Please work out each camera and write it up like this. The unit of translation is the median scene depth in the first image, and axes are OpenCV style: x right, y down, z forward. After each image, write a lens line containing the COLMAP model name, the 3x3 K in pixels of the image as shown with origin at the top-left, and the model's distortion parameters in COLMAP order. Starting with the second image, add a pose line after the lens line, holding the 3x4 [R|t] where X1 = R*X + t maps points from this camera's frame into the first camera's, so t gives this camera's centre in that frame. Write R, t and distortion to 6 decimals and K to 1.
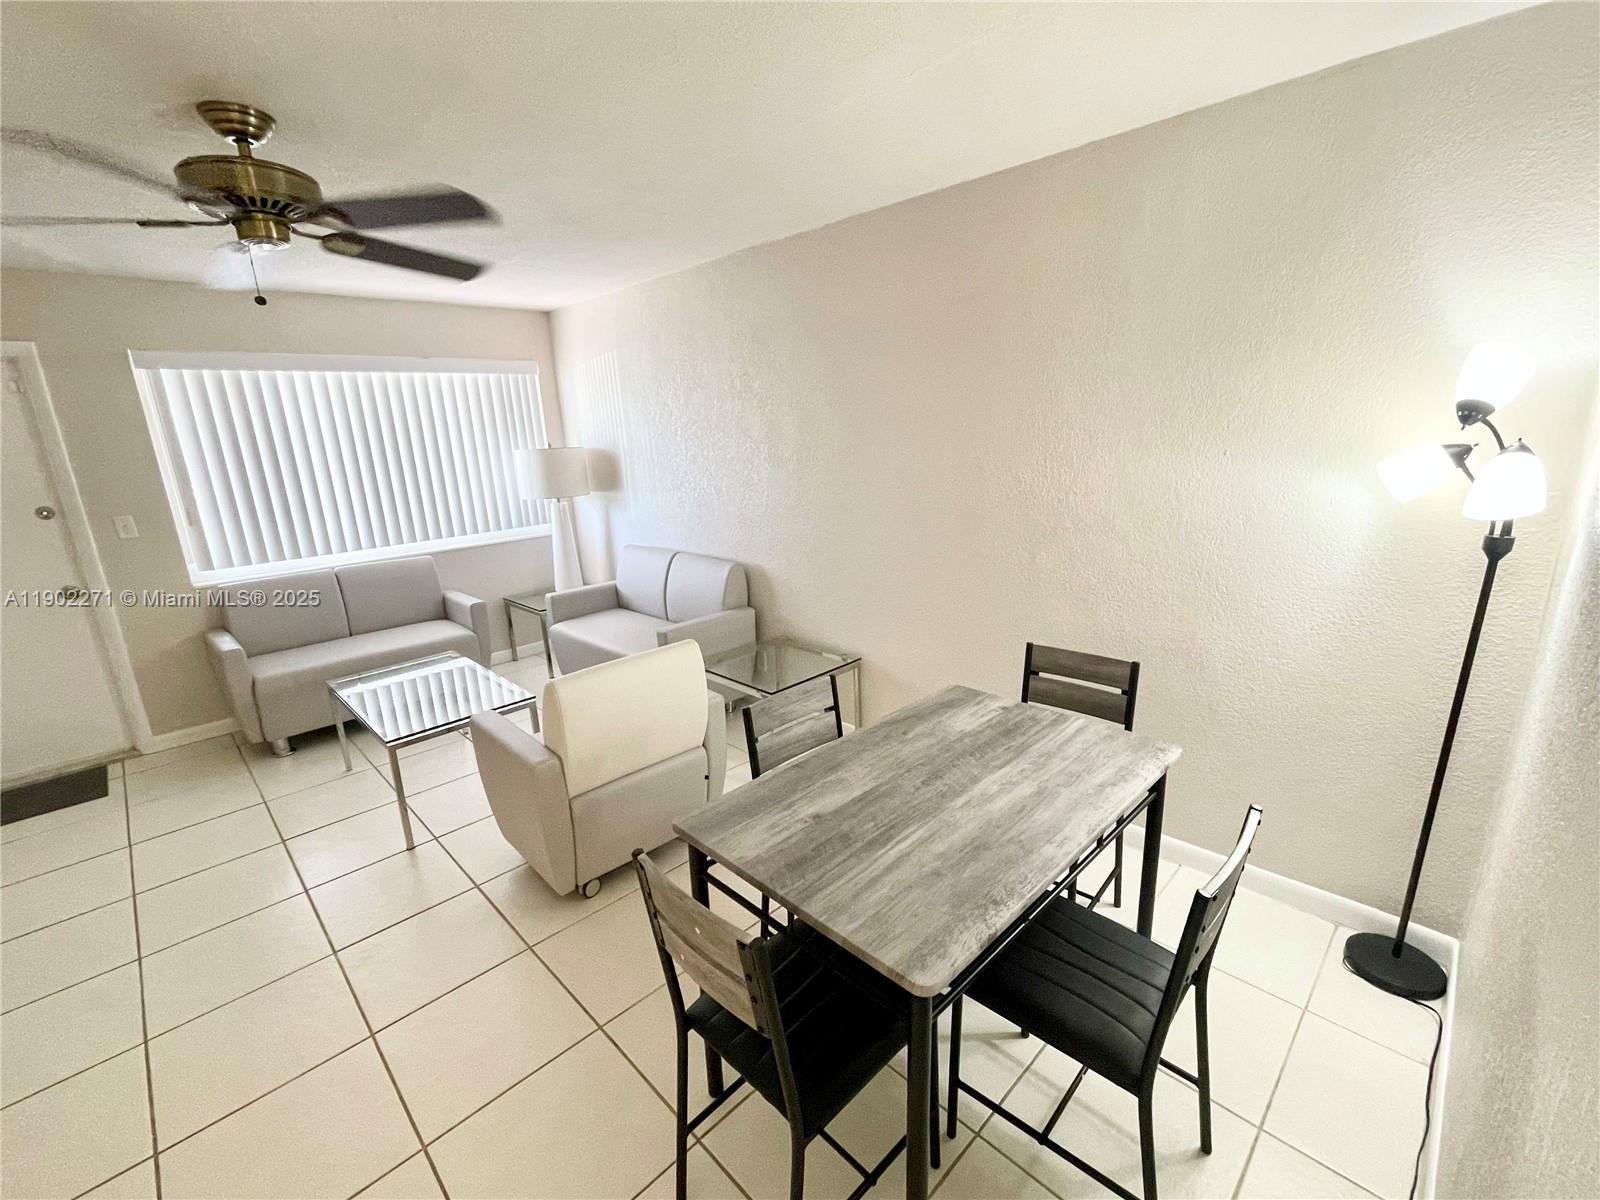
lens RADIAL K [[692.1, 0, 796.1], [0, 692.1, 608.7], [0, 0, 1]] dist [0.000301, 0.000009]
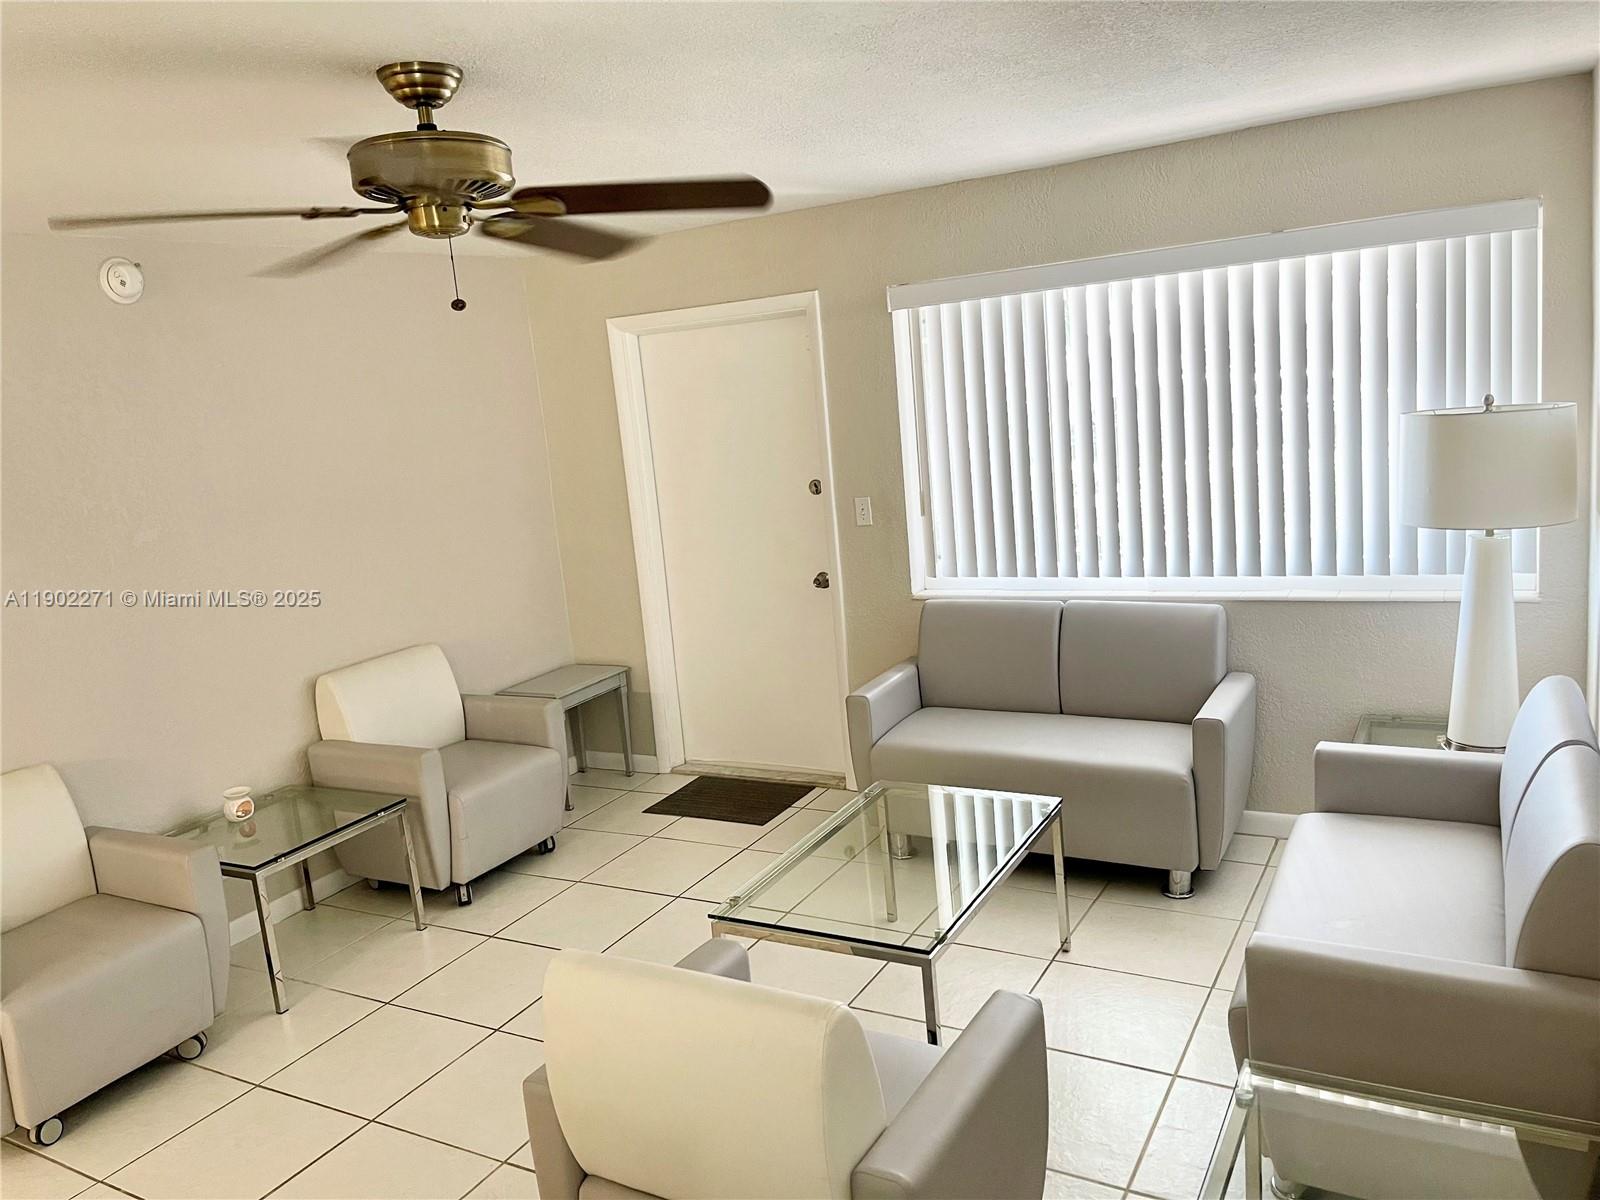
lens RADIAL K [[1214.1, 0, 800.0], [0, 1214.1, 600.0], [0, 0, 1]] dist [0.047038, -0.000433]
pose [[0.276440, 0.186298, -0.942801, 0.326452], [-0.172179, 0.974759, 0.142128, -0.192462], [0.945481, 0.123041, 0.301539, 0.494018]]
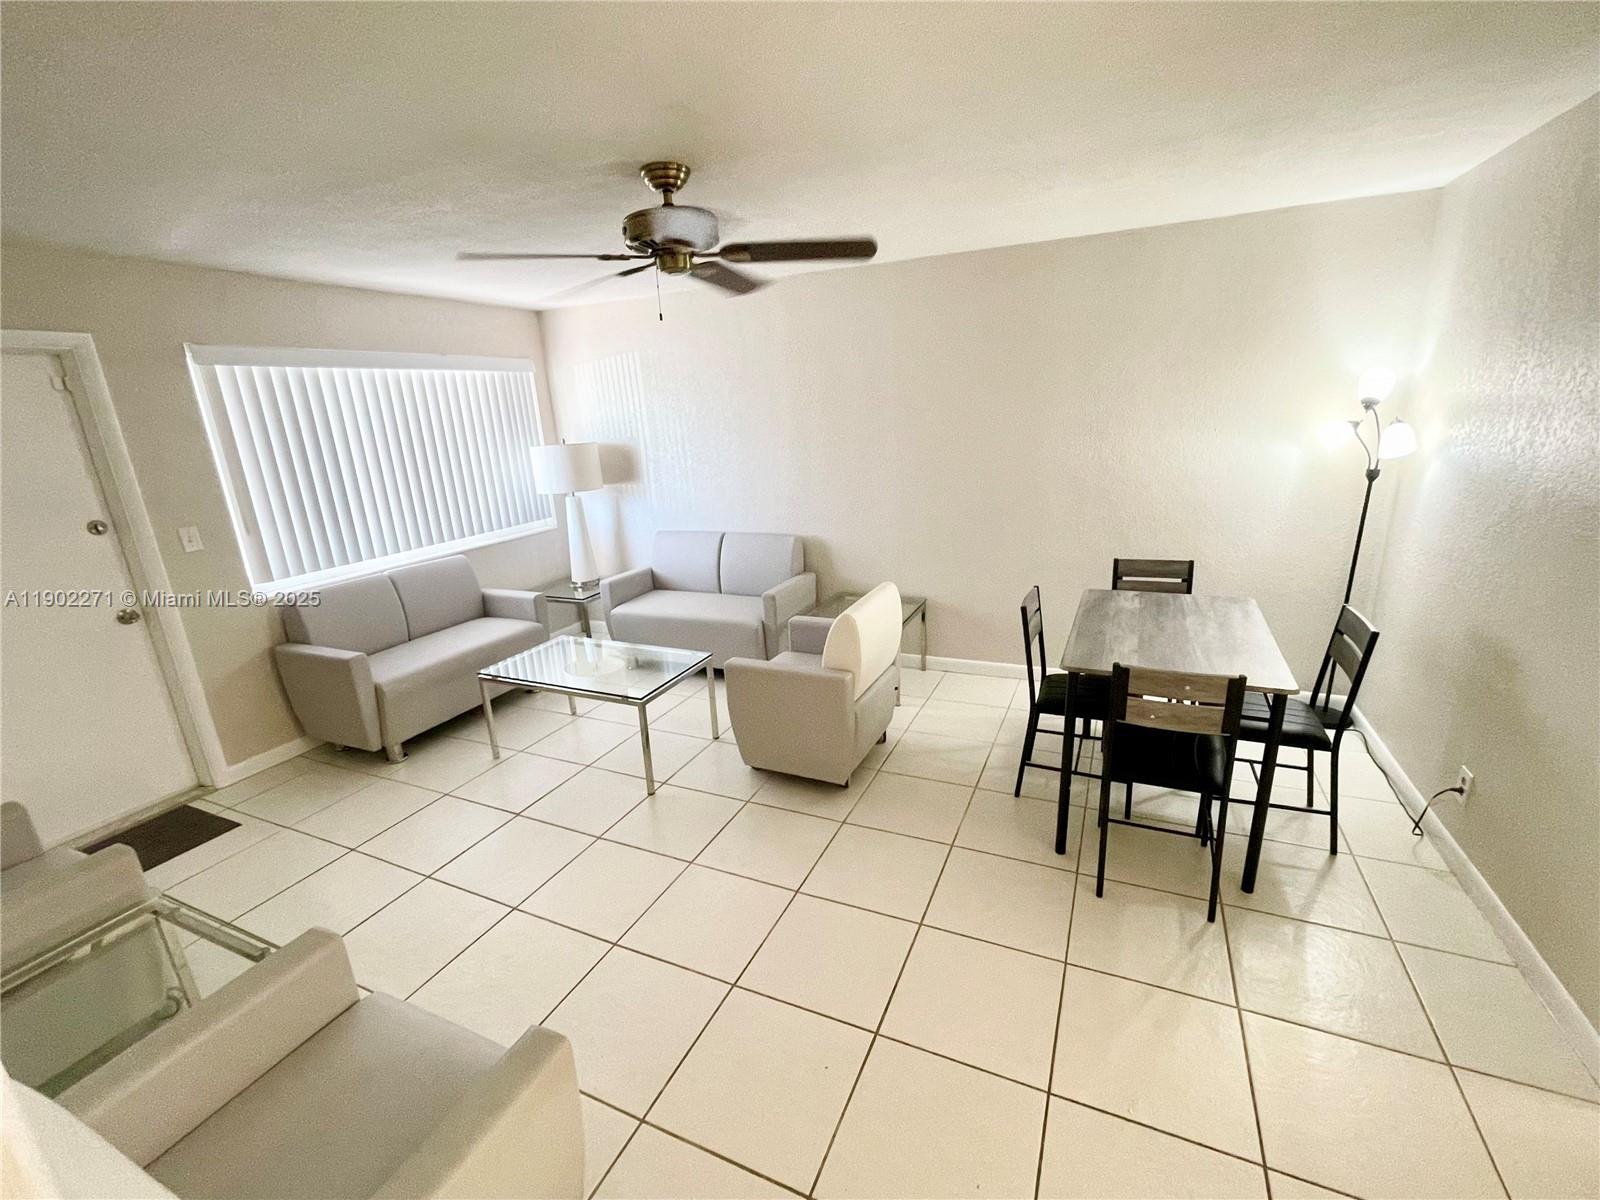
lens RADIAL K [[692.1, 0, 796.1], [0, 692.1, 608.7], [0, 0, 1]] dist [0.000301, 0.000009]
pose [[0.936254, -0.104381, 0.335460, -0.508109], [0.102596, 0.994455, 0.023092, 0.031784], [-0.336010, 0.012797, 0.941772, -0.113936]]
